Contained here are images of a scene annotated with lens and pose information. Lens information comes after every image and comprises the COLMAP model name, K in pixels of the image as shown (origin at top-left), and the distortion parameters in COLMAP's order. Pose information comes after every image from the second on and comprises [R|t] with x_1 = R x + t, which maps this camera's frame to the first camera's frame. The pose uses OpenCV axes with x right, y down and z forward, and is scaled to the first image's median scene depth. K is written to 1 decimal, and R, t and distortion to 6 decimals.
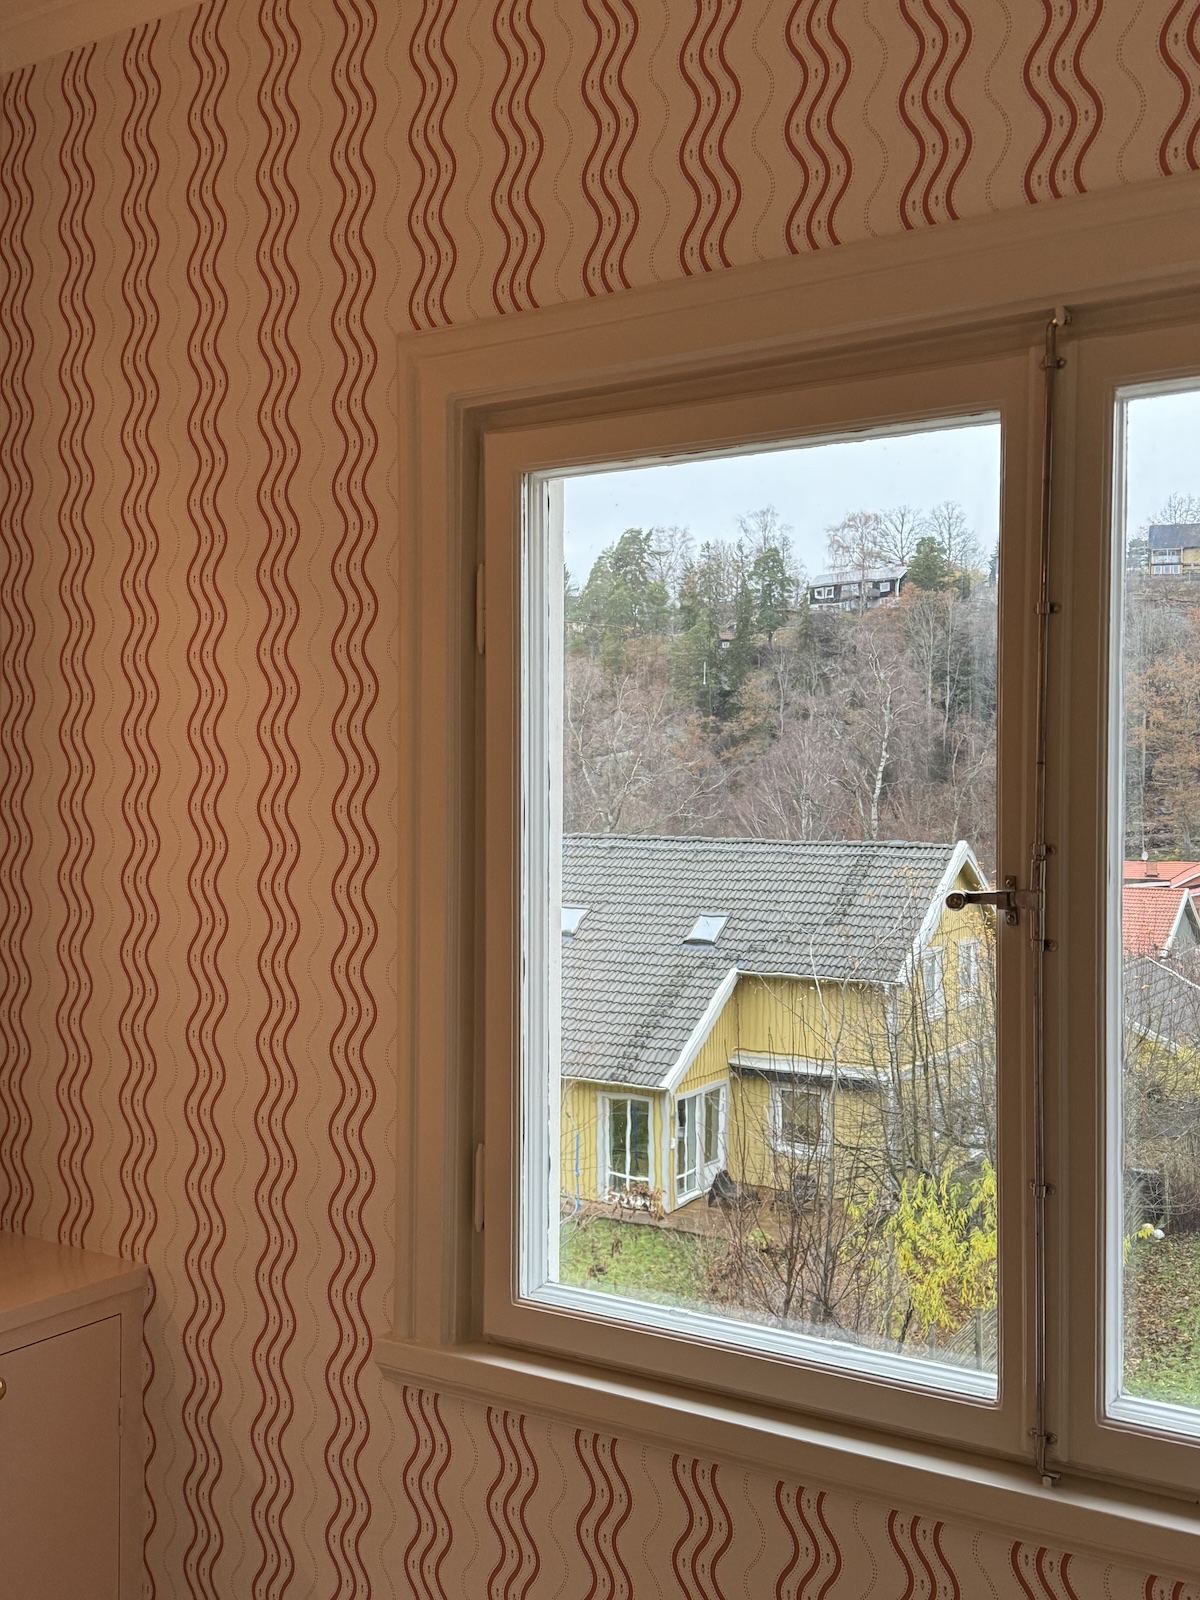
lens RADIAL K [[1593.3, 0, 600.0], [0, 1593.3, 800.0], [0, 0, 1]] dist [0.012596, -0.001031]
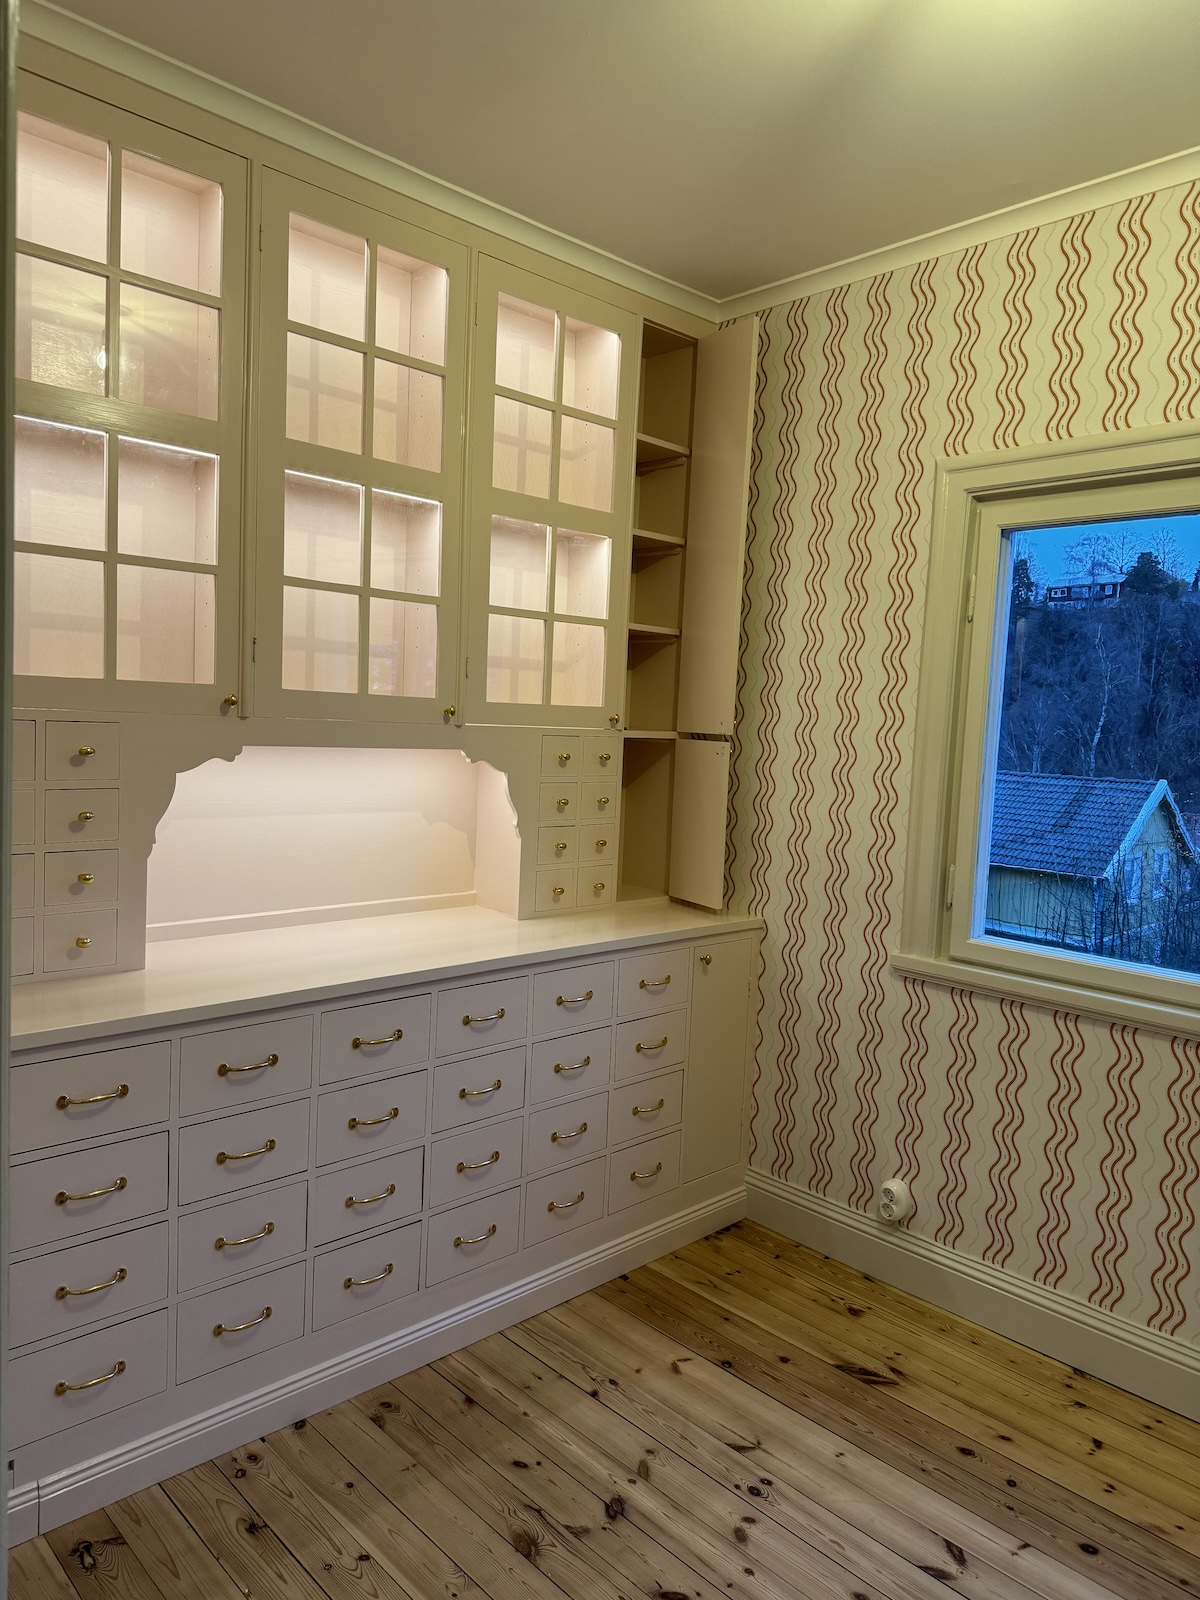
lens RADIAL K [[1101.7, 0, 600.0], [0, 1101.7, 800.0], [0, 0, 1]] dist [0.000882, 0.000195]
pose [[0.968437, 0.067947, -0.239820, -0.160974], [-0.052826, 0.996222, 0.068933, 0.057185], [0.243598, -0.054088, 0.968367, -0.409778]]
